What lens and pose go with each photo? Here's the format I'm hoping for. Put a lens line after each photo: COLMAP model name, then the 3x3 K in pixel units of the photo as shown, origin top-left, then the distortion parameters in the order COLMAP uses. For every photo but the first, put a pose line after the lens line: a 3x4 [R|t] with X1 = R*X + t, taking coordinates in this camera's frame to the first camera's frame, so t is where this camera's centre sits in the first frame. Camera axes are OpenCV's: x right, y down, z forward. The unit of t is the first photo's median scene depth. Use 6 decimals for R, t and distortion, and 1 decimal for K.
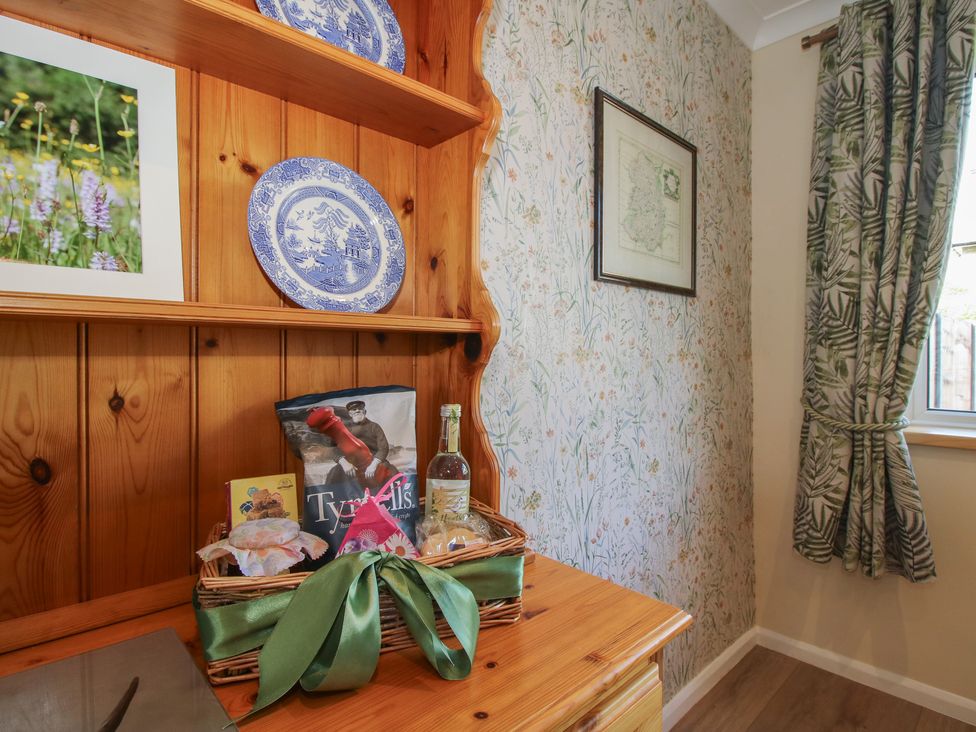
lens RADIAL K [[518.4, 0, 486.8], [0, 518.4, 356.9], [0, 0, 1]] dist [-0.004709, -0.005985]
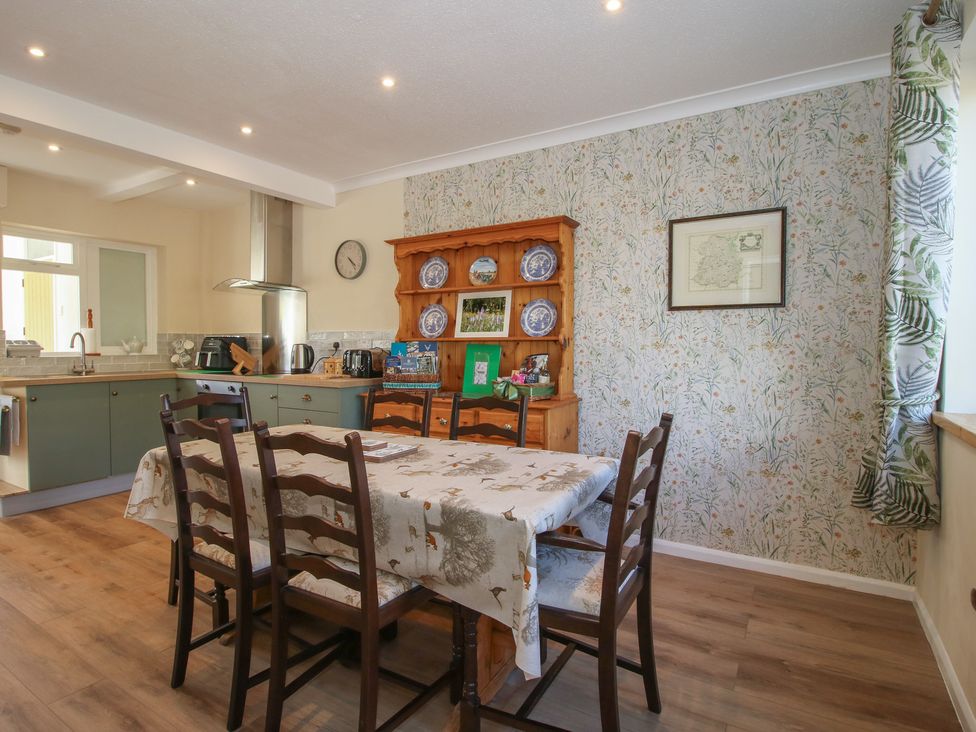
lens RADIAL K [[518.4, 0, 479.0], [0, 518.4, 359.4], [0, 0, 1]] dist [-0.004709, -0.005985]
pose [[0.263572, 0.022727, -0.964372, 1.738873], [-0.002470, 0.999735, 0.022886, 0.004874], [0.964636, -0.003650, 0.263559, -0.271783]]
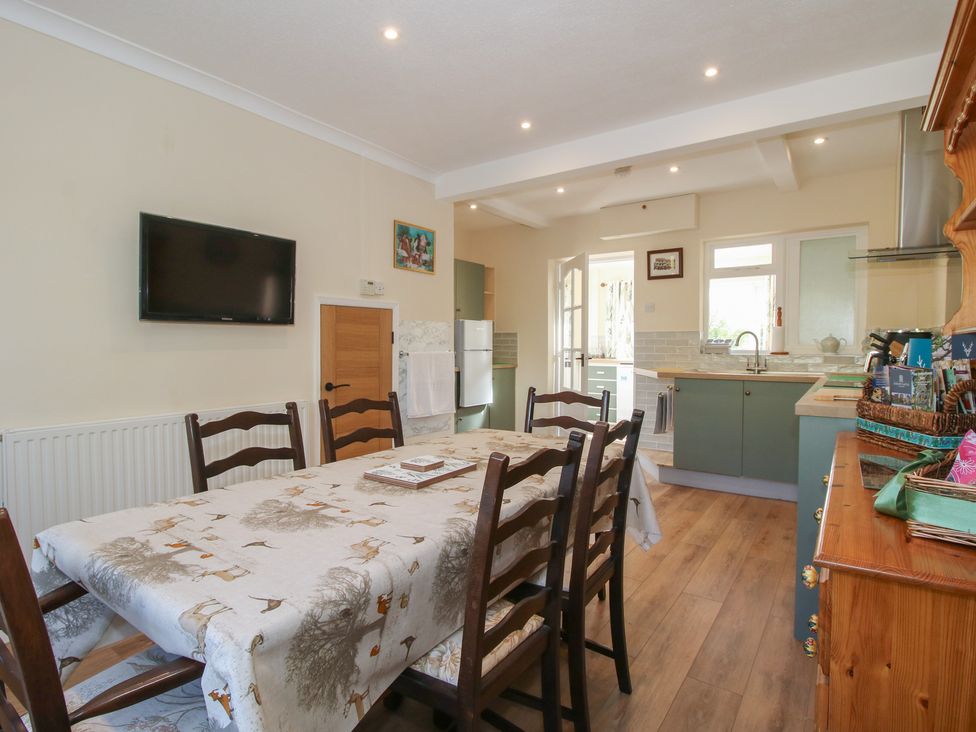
lens RADIAL K [[518.4, 0, 494.0], [0, 518.4, 364.4], [0, 0, 1]] dist [-0.004709, -0.005985]
pose [[-0.976649, -0.000068, -0.214843, 0.555702], [-0.009735, 0.998987, 0.043936, 0.000118], [0.214623, 0.045001, -0.975660, 0.788779]]
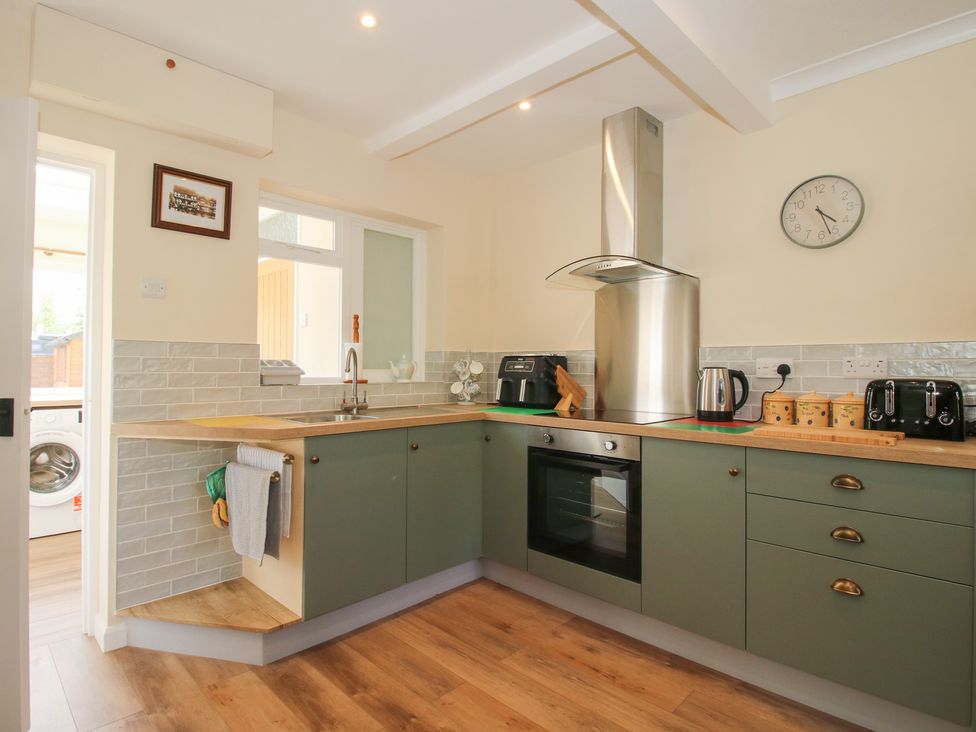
lens RADIAL K [[518.4, 0, 474.4], [0, 518.4, 358.6], [0, 0, 1]] dist [-0.004709, -0.005985]
pose [[0.036634, -0.023589, -0.999050, 0.413977], [-0.008004, 0.999682, -0.023897, 0.005680], [0.999297, 0.008872, 0.036433, -1.192401]]
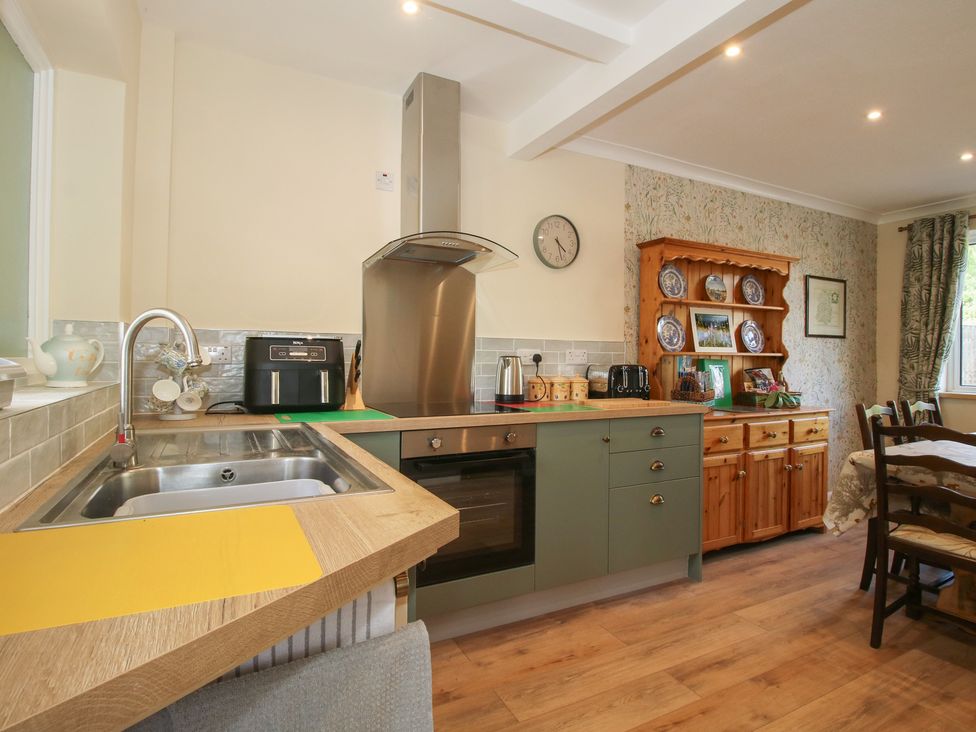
lens RADIAL K [[518.4, 0, 484.5], [0, 518.4, 354.4], [0, 0, 1]] dist [-0.004709, -0.005985]
pose [[0.962748, 0.006054, -0.270331, -0.676866], [-0.008232, 0.999942, -0.006925, -0.004423], [0.270273, 0.008892, 0.962743, -2.101088]]
